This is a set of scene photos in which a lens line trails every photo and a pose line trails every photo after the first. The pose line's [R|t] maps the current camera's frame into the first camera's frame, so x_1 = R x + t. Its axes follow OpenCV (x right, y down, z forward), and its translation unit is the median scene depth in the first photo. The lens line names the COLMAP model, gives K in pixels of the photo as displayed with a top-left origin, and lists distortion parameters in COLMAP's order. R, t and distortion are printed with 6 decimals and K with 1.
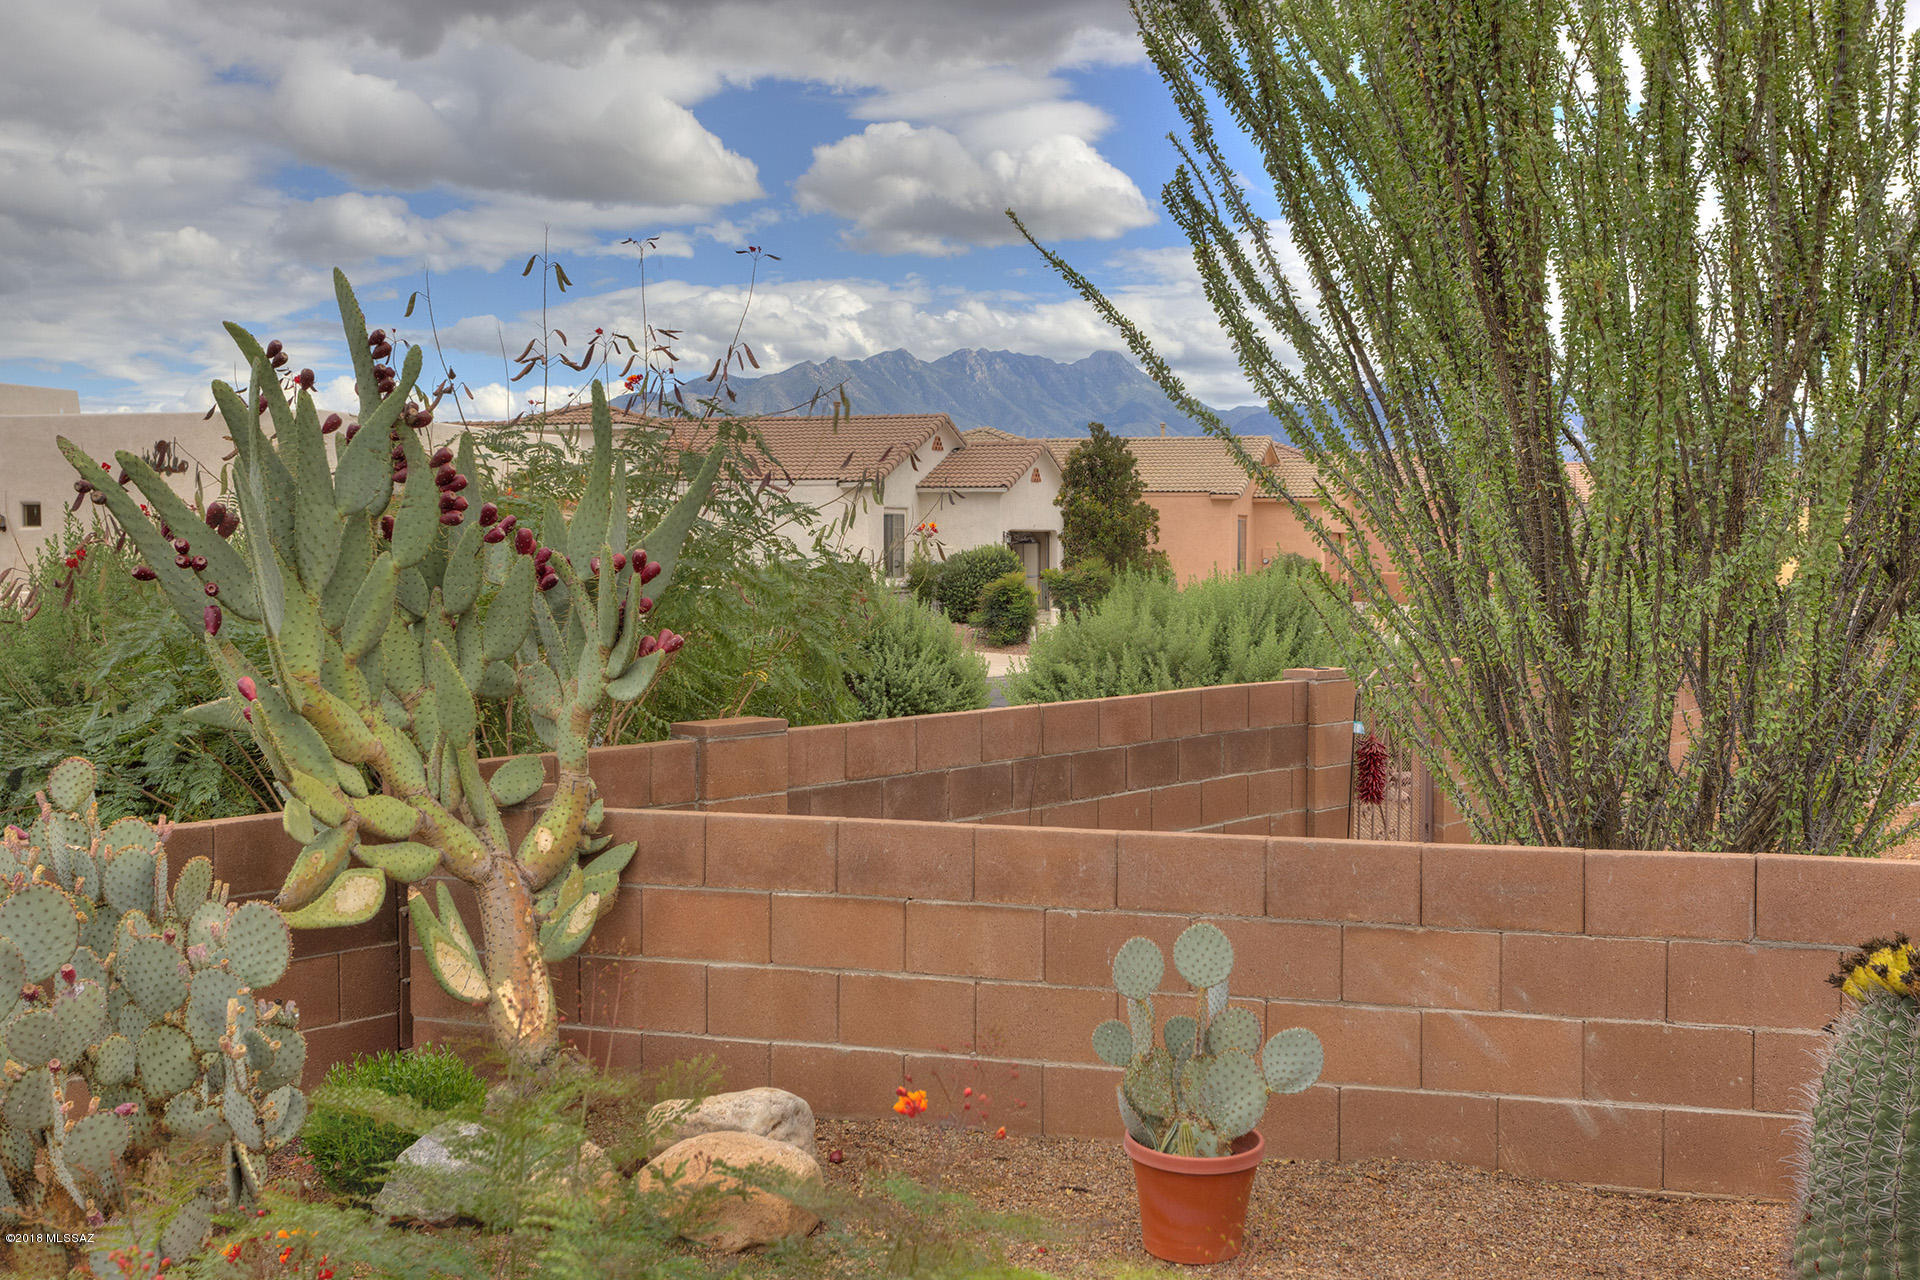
lens RADIAL K [[2213.1, 0, 957.1], [0, 2213.1, 639.2], [0, 0, 1]] dist [0.009646, 0.000000]
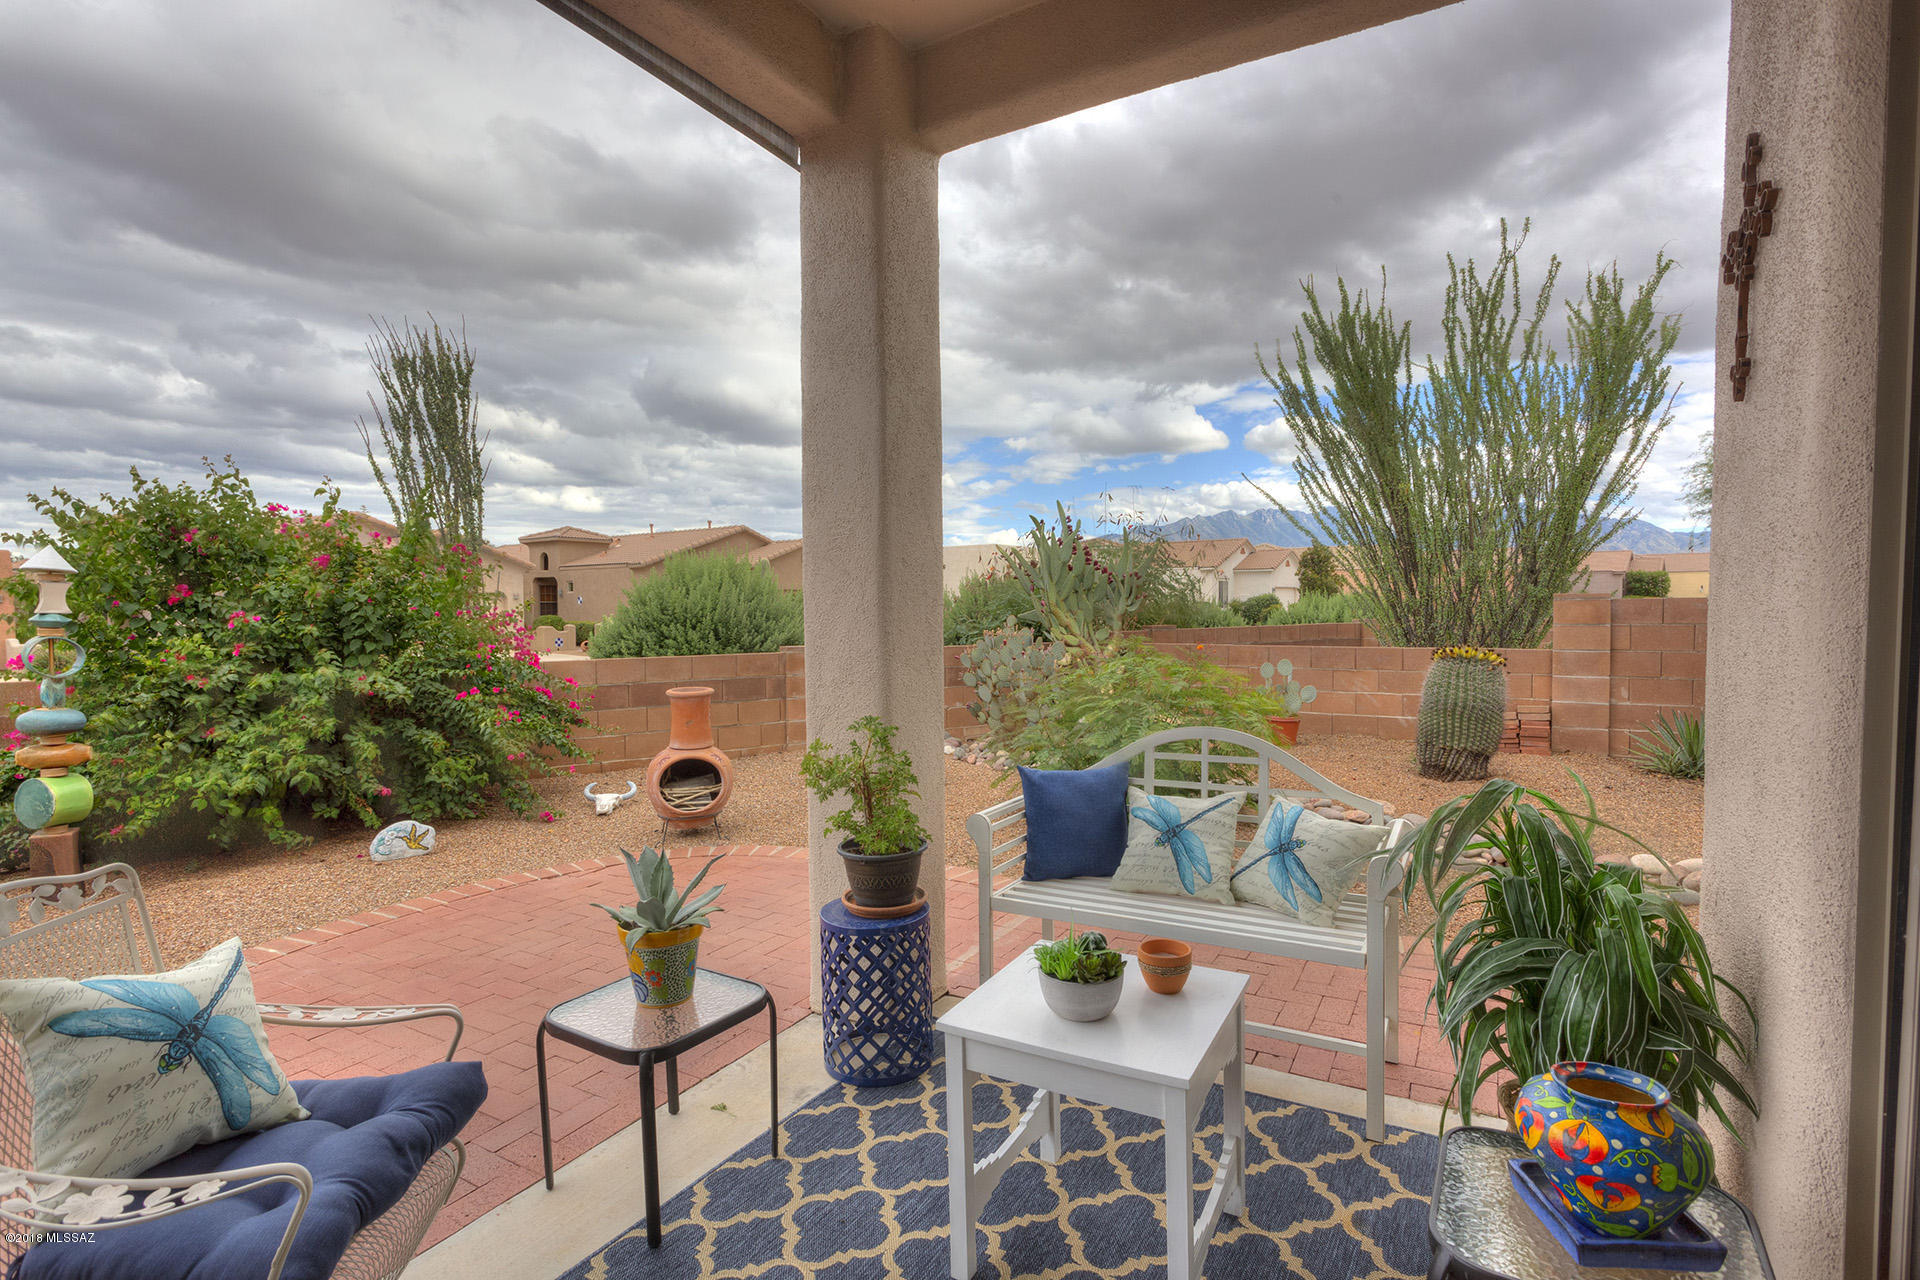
lens RADIAL K [[975.2, 0, 952.6], [0, 975.2, 629.3], [0, 0, 1]] dist [0.002441, 0.000119]
pose [[0.954134, -0.003880, -0.299354, 0.053642], [-0.000376, 0.999900, -0.014159, 0.079540], [0.299379, 0.013622, 0.954037, -0.655611]]
